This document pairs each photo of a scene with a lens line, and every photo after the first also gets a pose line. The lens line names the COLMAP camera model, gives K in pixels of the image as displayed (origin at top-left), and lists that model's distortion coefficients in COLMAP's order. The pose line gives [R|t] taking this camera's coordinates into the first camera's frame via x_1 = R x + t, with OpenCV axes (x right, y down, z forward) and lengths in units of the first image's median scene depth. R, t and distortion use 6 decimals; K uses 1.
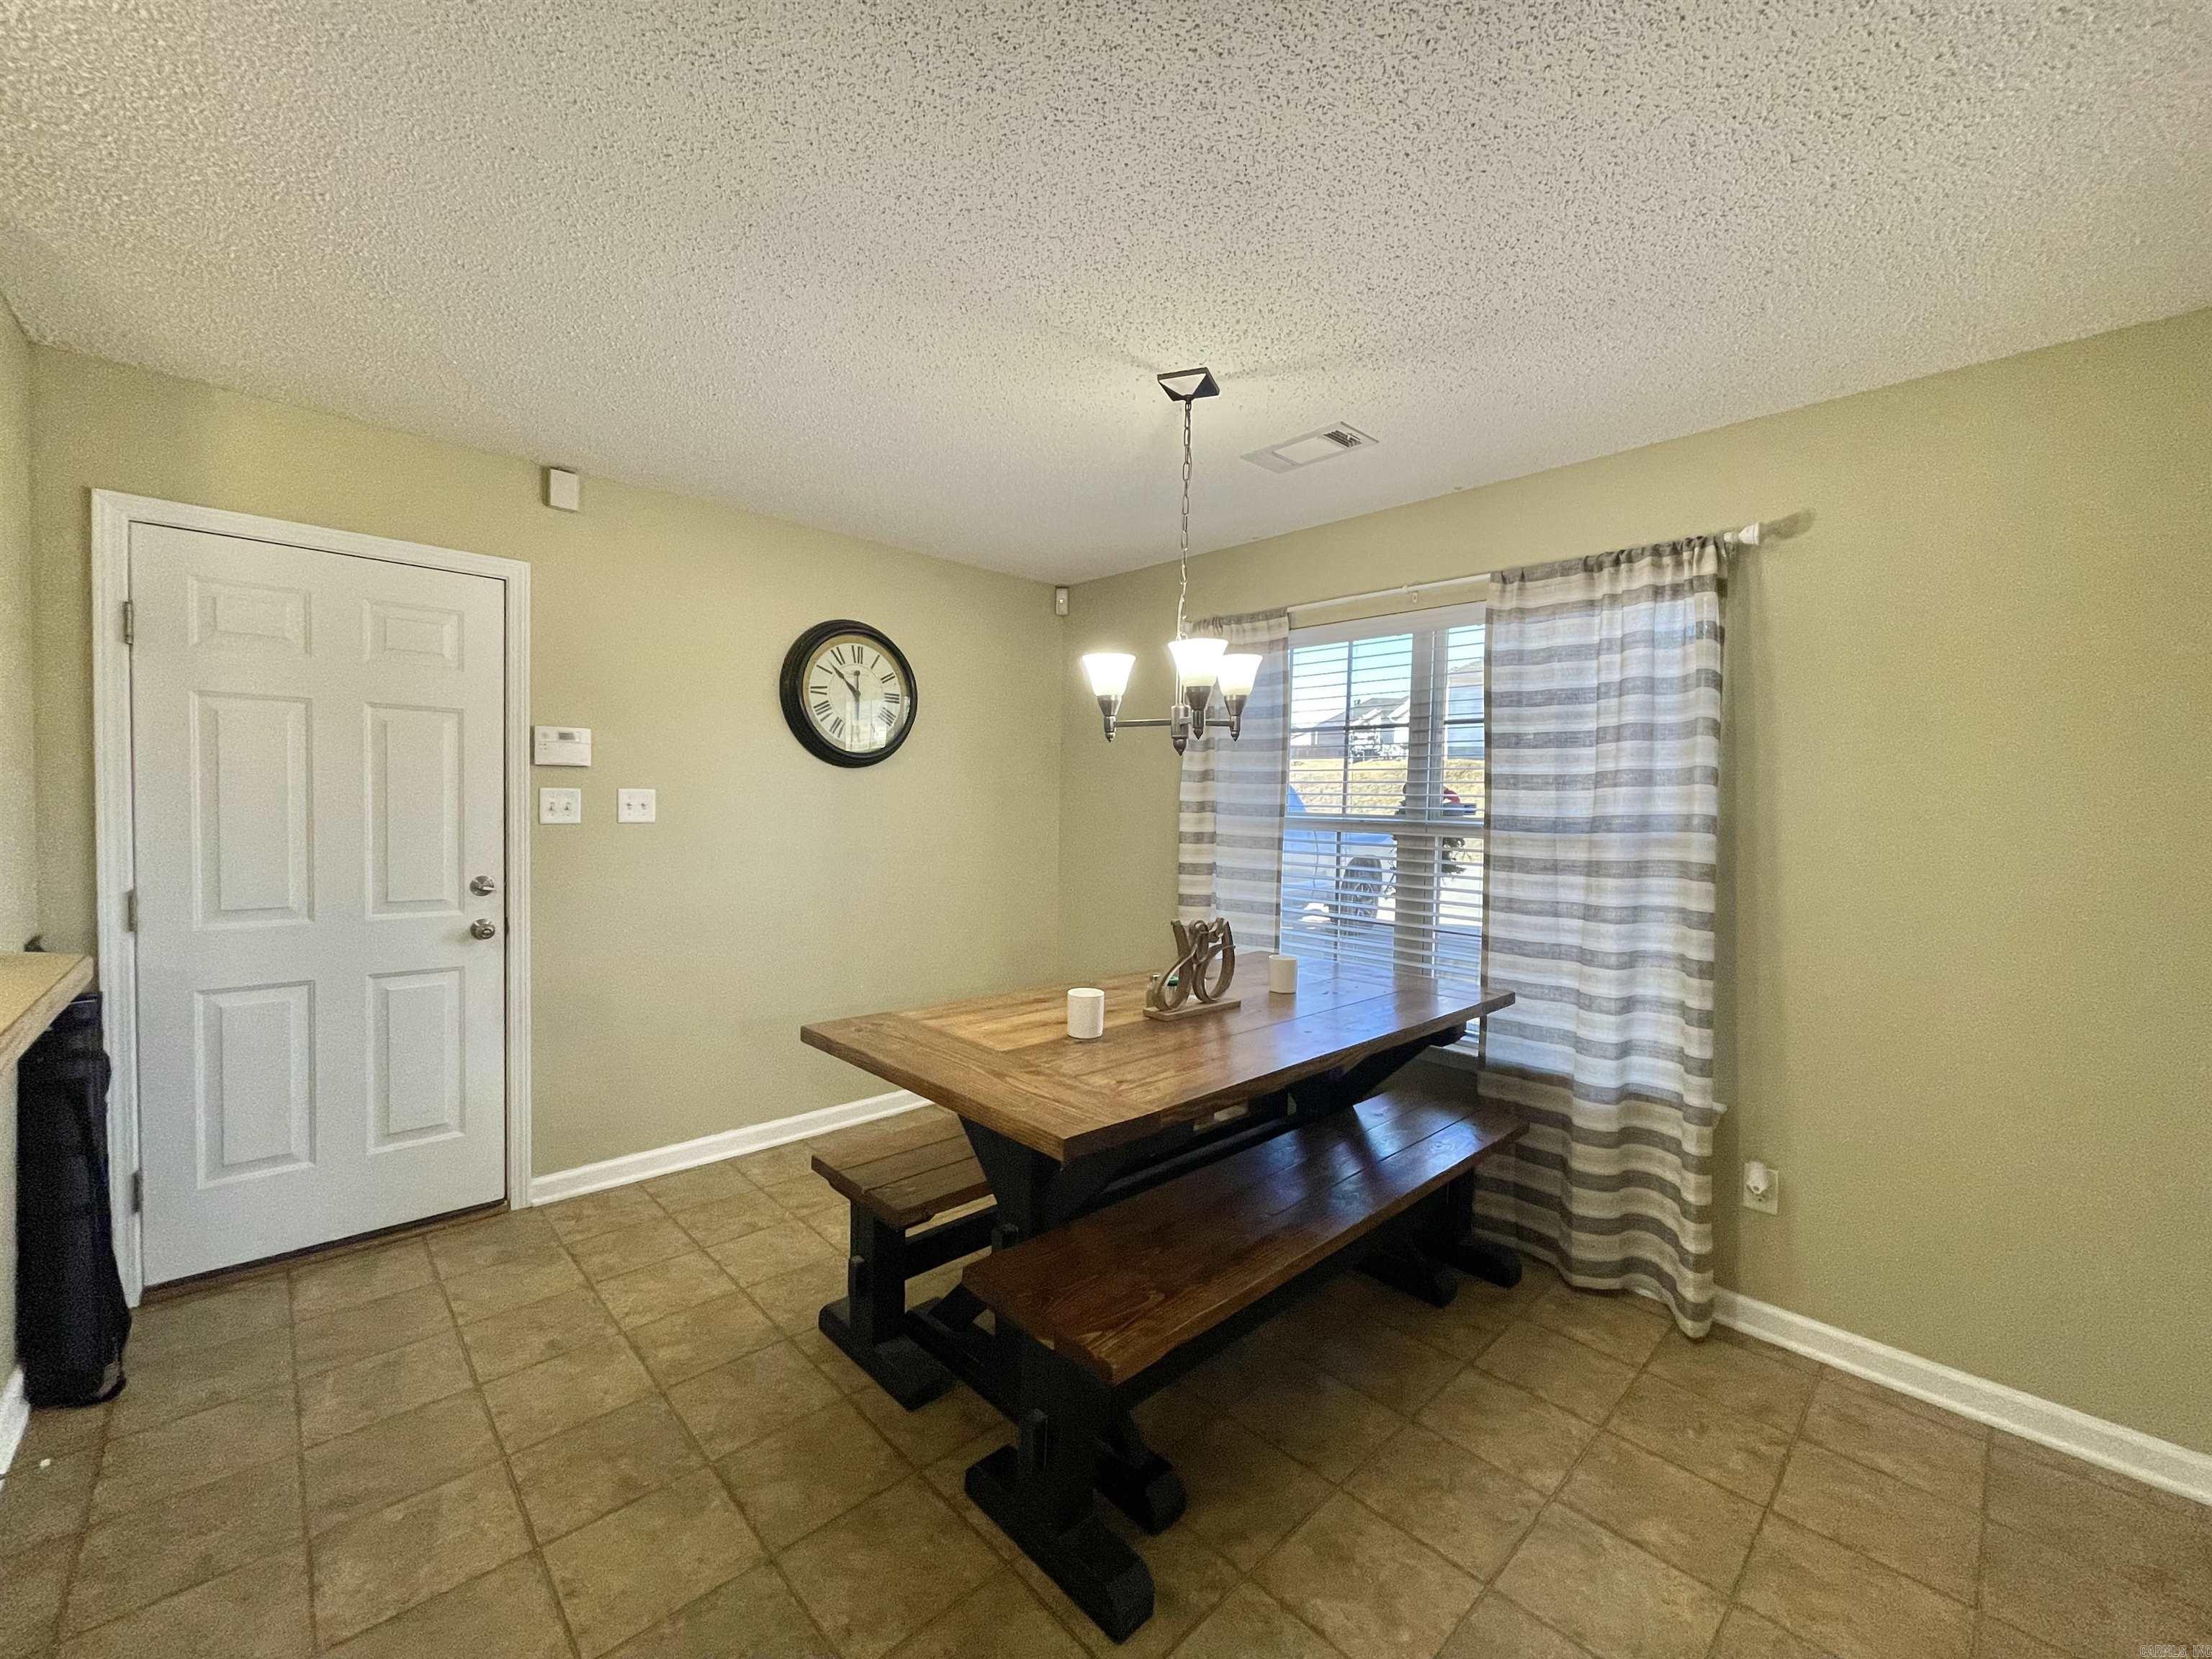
lens RADIAL K [[887.6, 0, 1106.6], [0, 887.6, 822.5], [0, 0, 1]] dist [-0.005478, 0.003023]
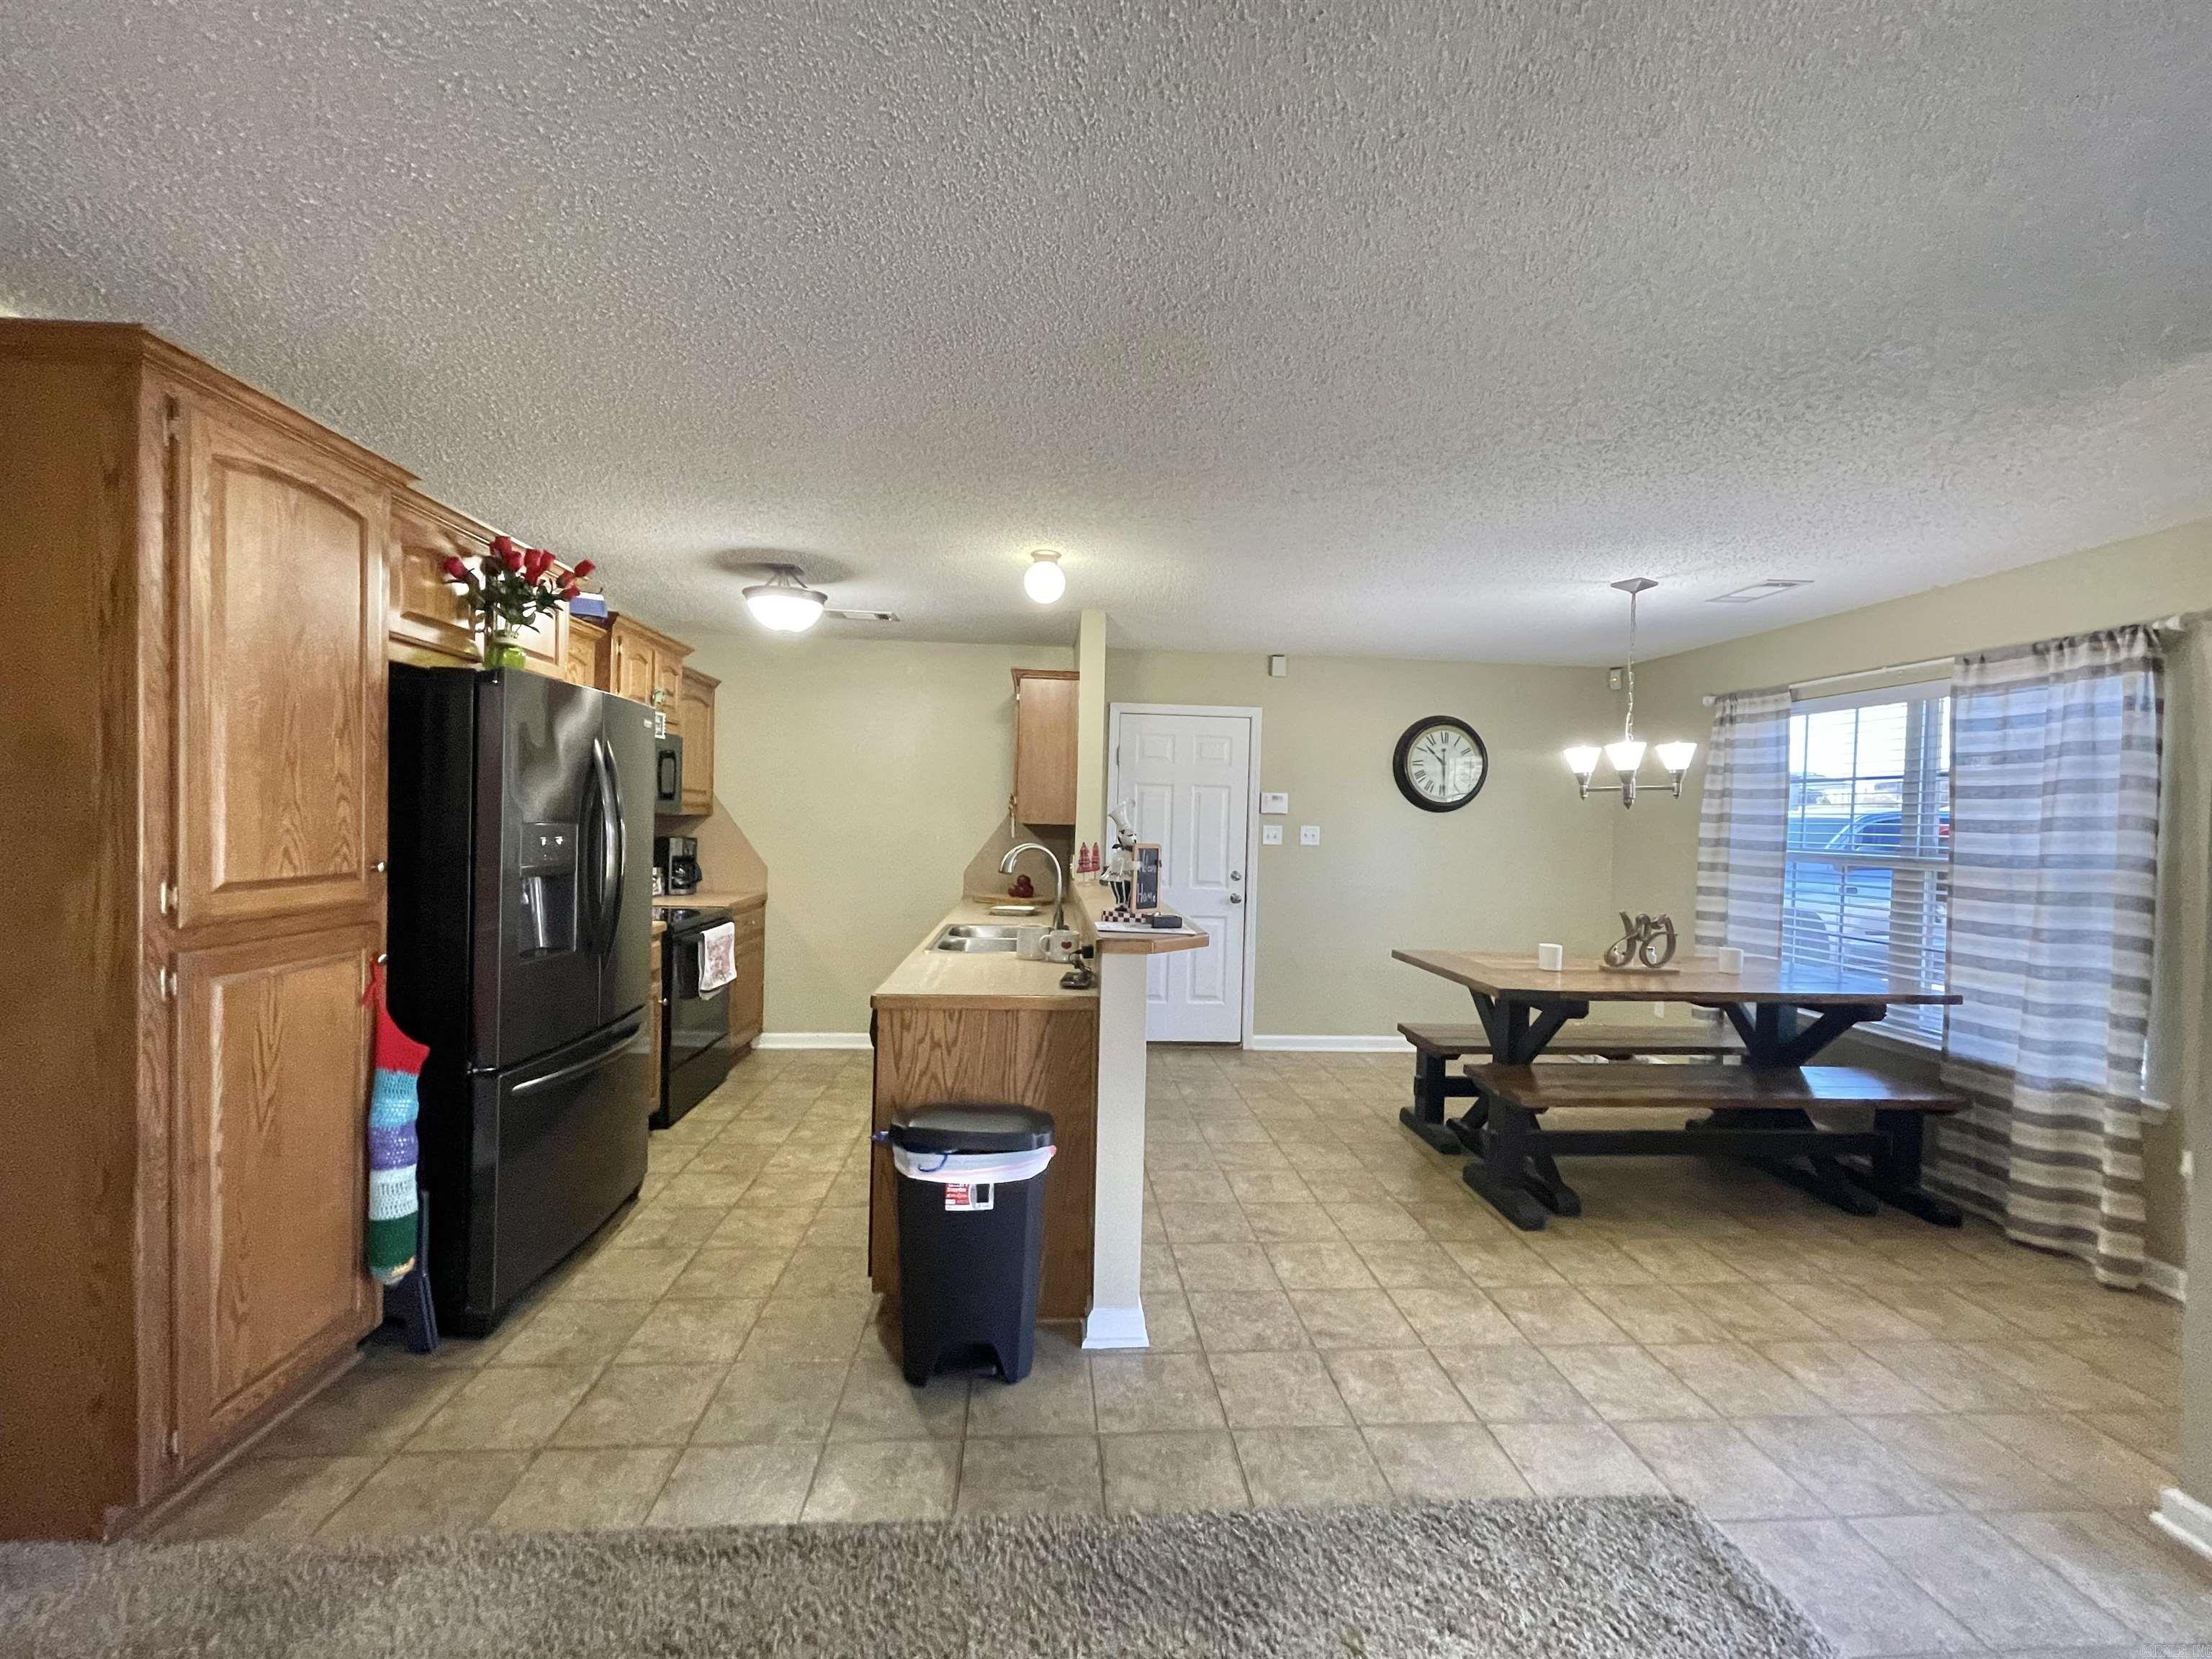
lens RADIAL K [[887.6, 0, 1099.7], [0, 887.6, 834.9], [0, 0, 1]] dist [-0.005478, 0.003023]
pose [[0.770504, 0.013079, -0.637302, 0.324260], [-0.027389, 0.999545, -0.012601, 0.015560], [0.636847, 0.027164, 0.770512, -0.744990]]
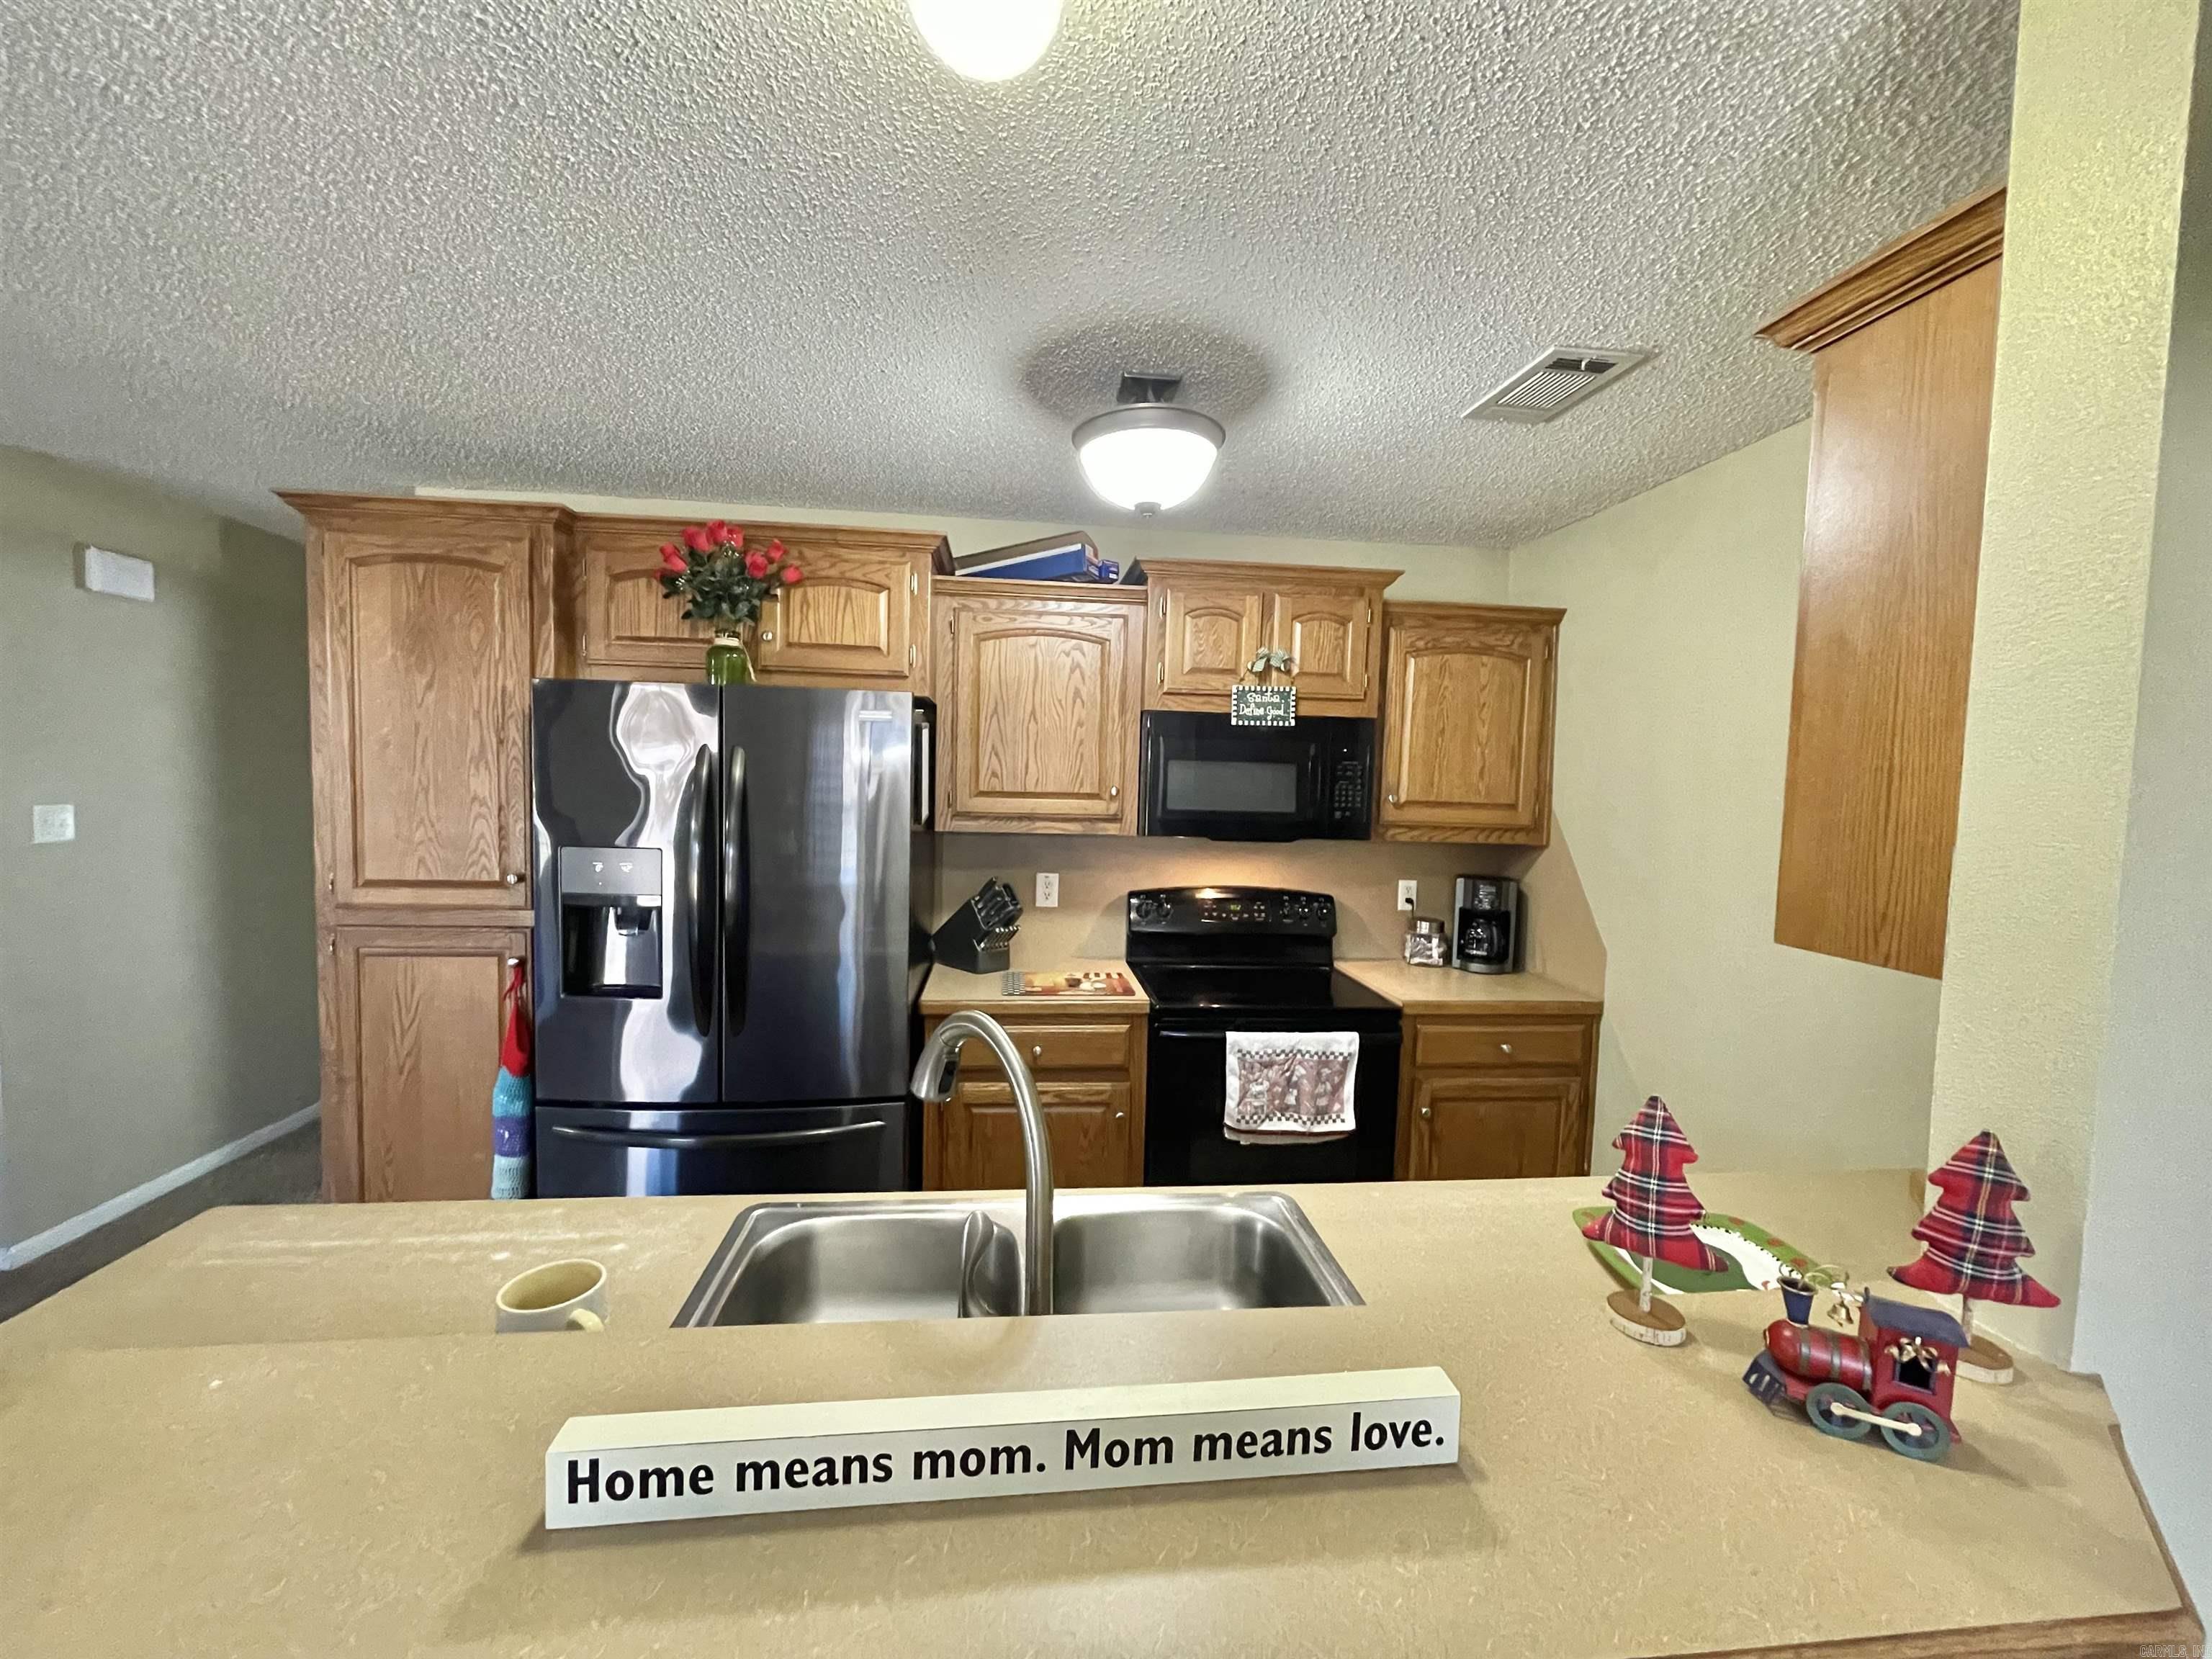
lens RADIAL K [[887.6, 0, 1086.0], [0, 887.6, 829.1], [0, 0, 1]] dist [-0.005478, 0.003023]
pose [[-0.608569, 0.013044, -0.793394, -1.197410], [-0.059825, 0.996265, 0.062268, -0.220421], [0.791242, 0.085359, -0.605516, 2.002979]]
